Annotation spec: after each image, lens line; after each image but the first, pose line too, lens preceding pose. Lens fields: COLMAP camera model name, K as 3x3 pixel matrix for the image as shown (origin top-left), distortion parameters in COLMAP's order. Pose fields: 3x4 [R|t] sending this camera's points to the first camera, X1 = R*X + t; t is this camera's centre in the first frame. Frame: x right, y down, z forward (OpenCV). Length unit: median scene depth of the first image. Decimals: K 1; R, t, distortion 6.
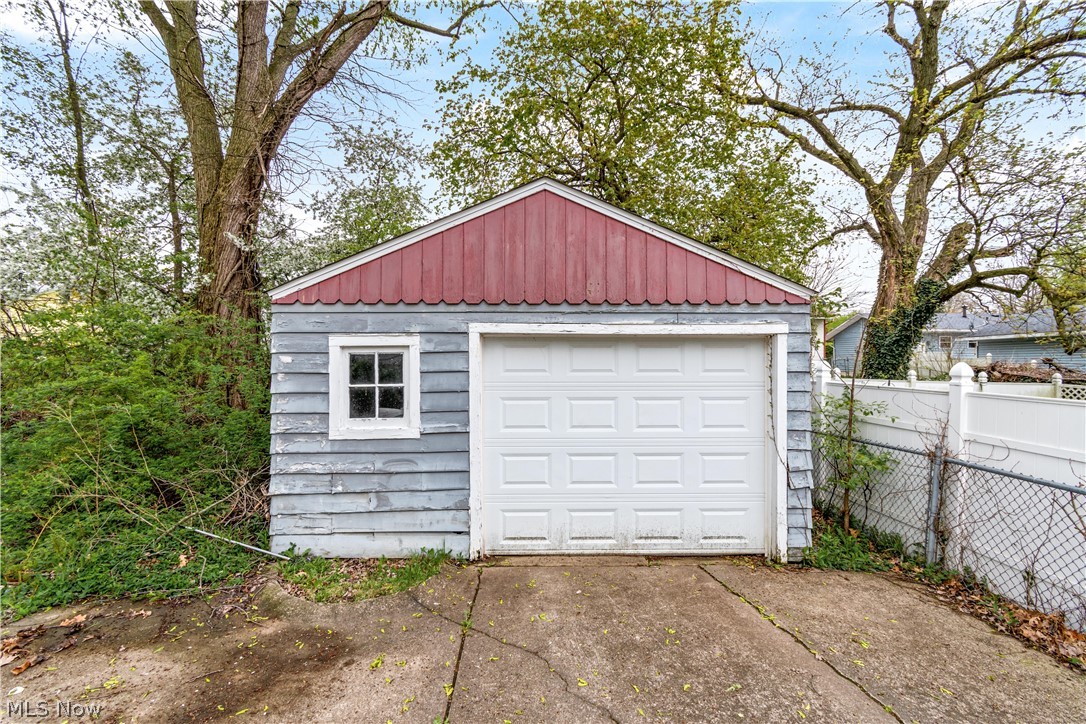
lens RADIAL K [[472.8, 0, 533.0], [0, 472.8, 362.1], [0, 0, 1]] dist [0.002705, -0.000927]
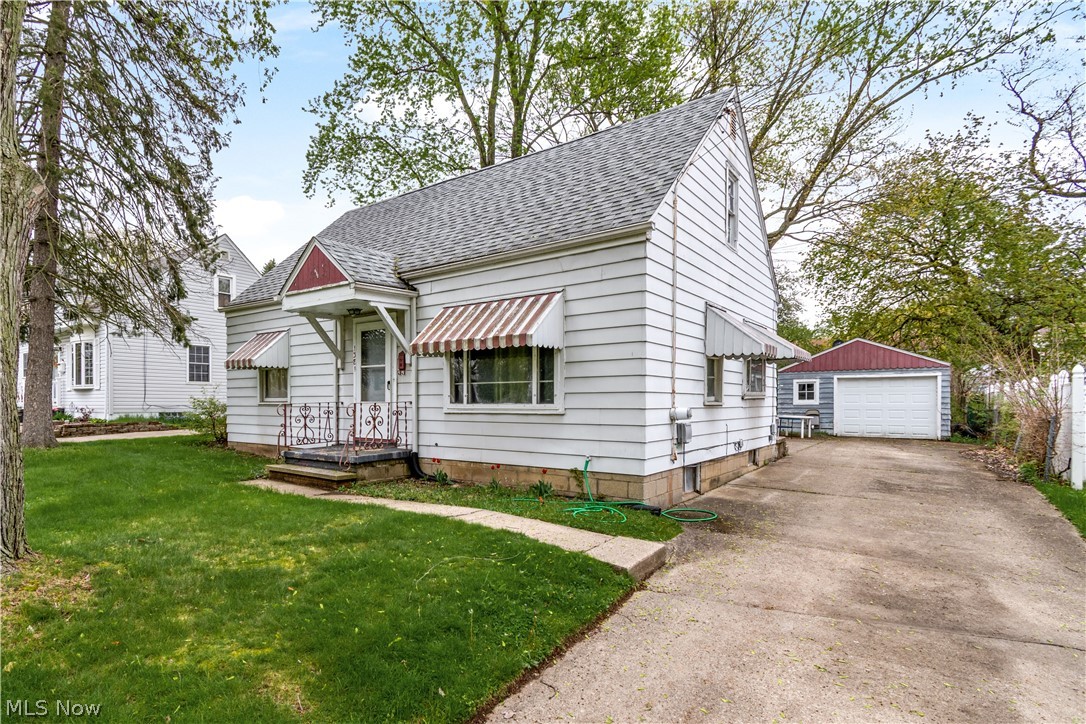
lens RADIAL K [[564.6, 0, 460.6], [0, 564.6, 407.2], [0, 0, 1]] dist [0.000893, -0.000463]
pose [[0.761798, 0.003943, -0.647802, 0.537442], [0.003756, 0.999938, 0.010503, 0.119669], [0.647803, -0.010435, 0.761736, -4.530661]]
